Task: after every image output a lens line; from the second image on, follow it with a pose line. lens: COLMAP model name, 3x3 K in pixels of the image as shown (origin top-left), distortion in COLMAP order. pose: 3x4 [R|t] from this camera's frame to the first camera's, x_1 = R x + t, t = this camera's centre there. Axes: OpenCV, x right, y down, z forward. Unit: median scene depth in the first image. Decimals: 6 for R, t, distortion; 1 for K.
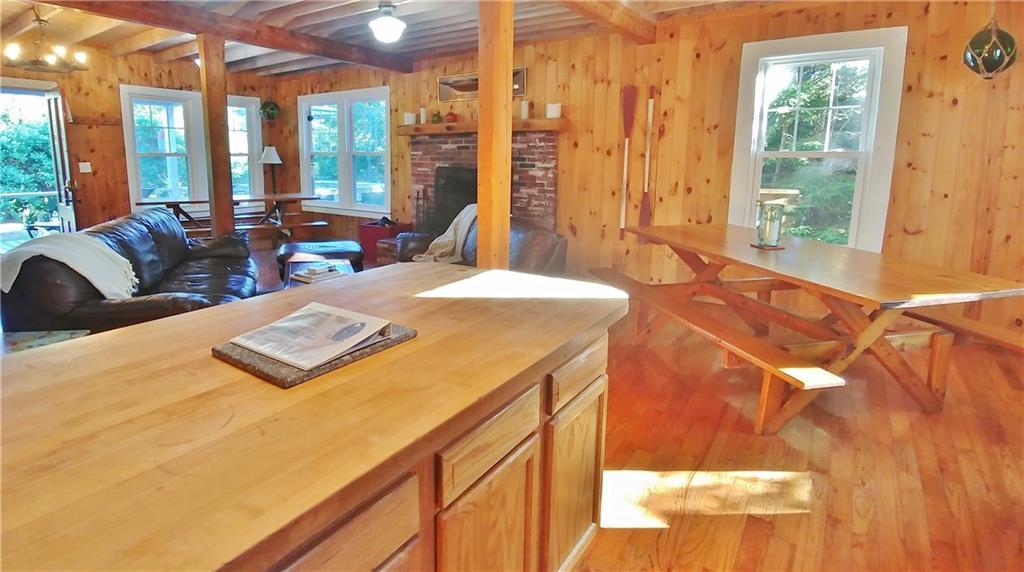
lens RADIAL K [[502.4, 0, 510.0], [0, 502.4, 246.1], [0, 0, 1]] dist [-0.022977, -0.001022]
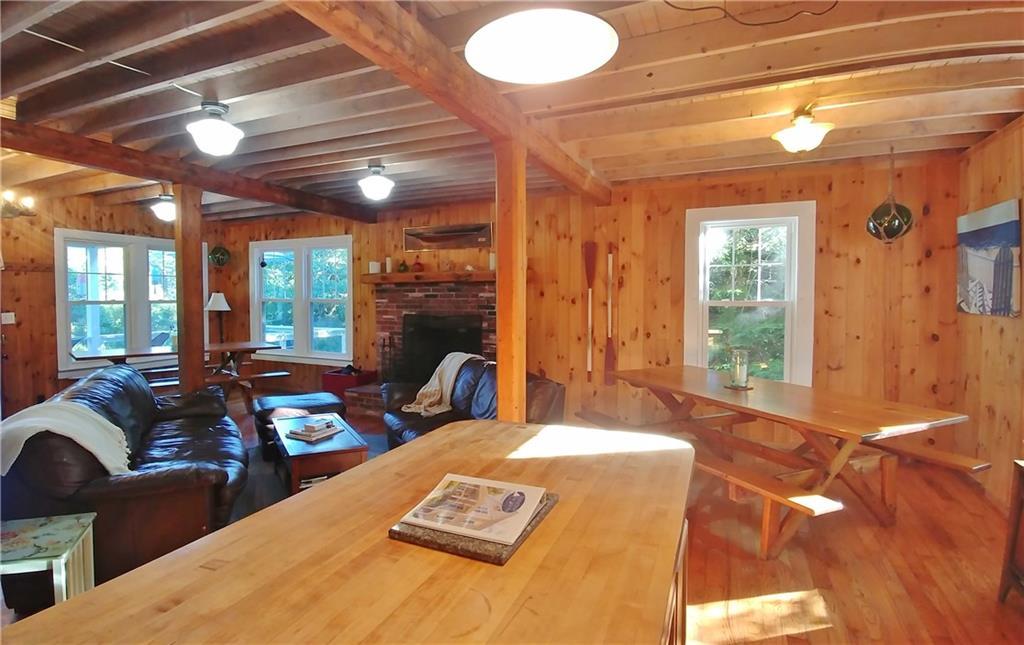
lens RADIAL K [[495.5, 0, 512.0], [0, 495.5, 322.5], [0, 0, 1]] dist [-0.024061, 0.001446]
pose [[0.982999, -0.011849, 0.183228, -0.143836], [0.033218, 0.992925, -0.114002, -0.025155], [-0.180581, 0.118151, 0.976438, -0.020886]]
